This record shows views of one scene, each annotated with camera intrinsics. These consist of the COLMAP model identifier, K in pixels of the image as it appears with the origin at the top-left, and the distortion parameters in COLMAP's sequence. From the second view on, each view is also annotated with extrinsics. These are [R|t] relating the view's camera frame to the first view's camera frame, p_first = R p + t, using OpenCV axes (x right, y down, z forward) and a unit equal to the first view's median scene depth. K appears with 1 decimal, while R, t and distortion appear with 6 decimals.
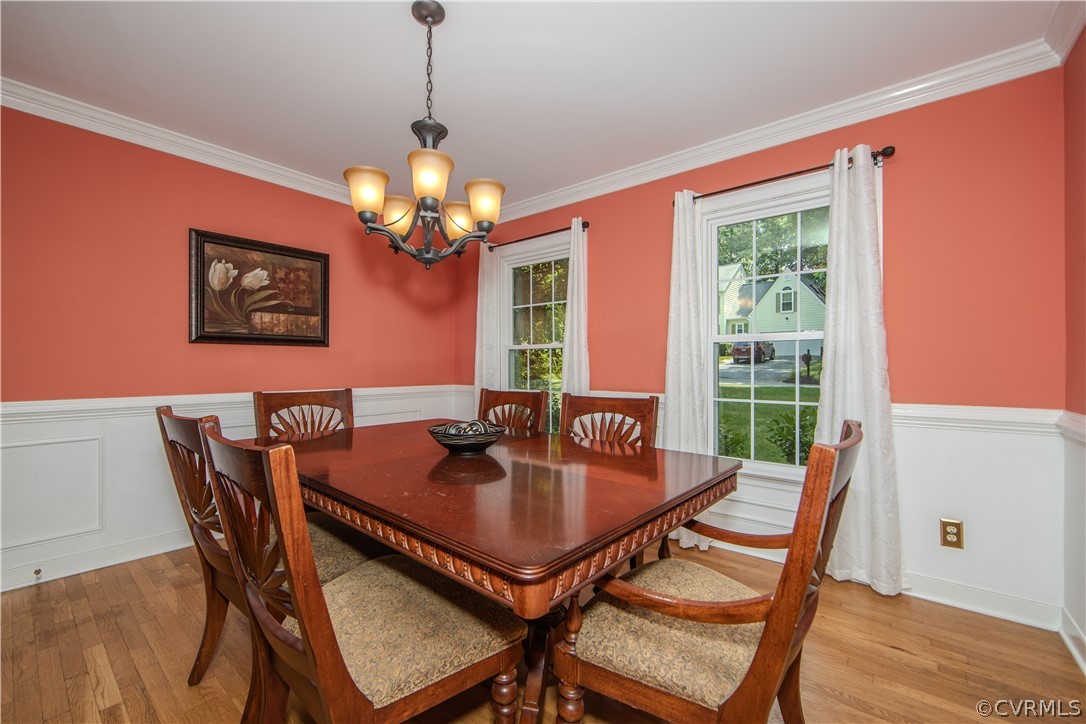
lens RADIAL K [[437.1, 0, 543.8], [0, 437.1, 366.2], [0, 0, 1]] dist [-0.007826, 0.000015]
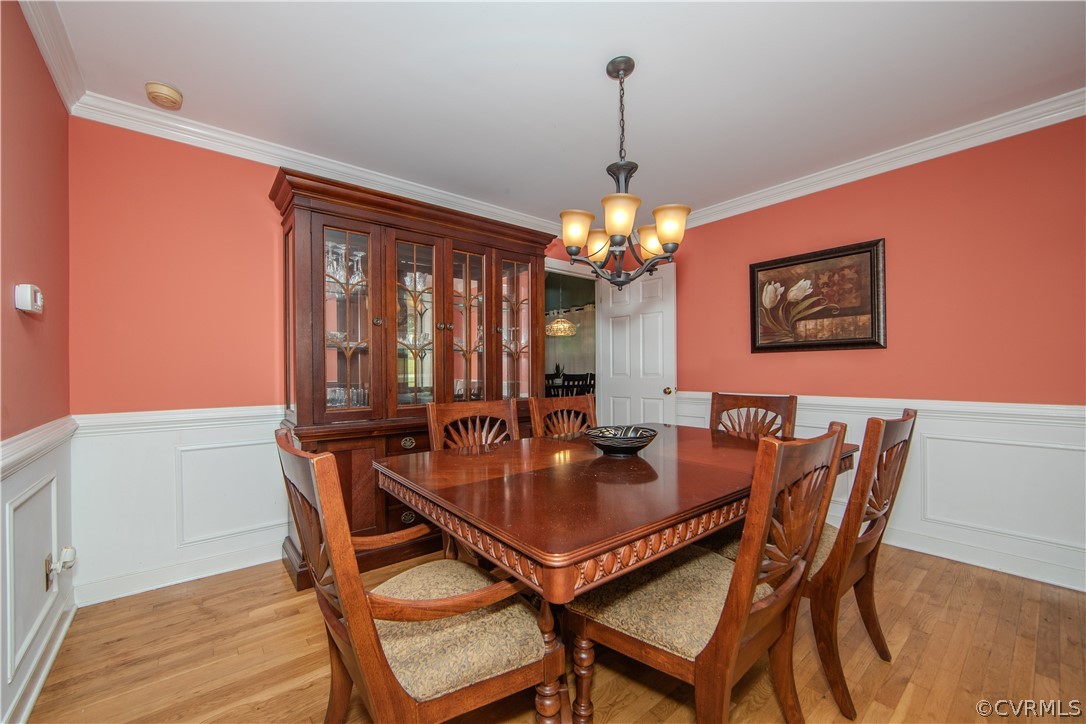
lens RADIAL K [[437.1, 0, 545.0], [0, 437.1, 367.4], [0, 0, 1]] dist [-0.007826, 0.000015]
pose [[-0.195779, -0.011051, -0.980586, 0.513139], [0.002153, 0.999929, -0.011699, 0.000993], [0.980646, -0.004402, -0.195742, 0.591190]]
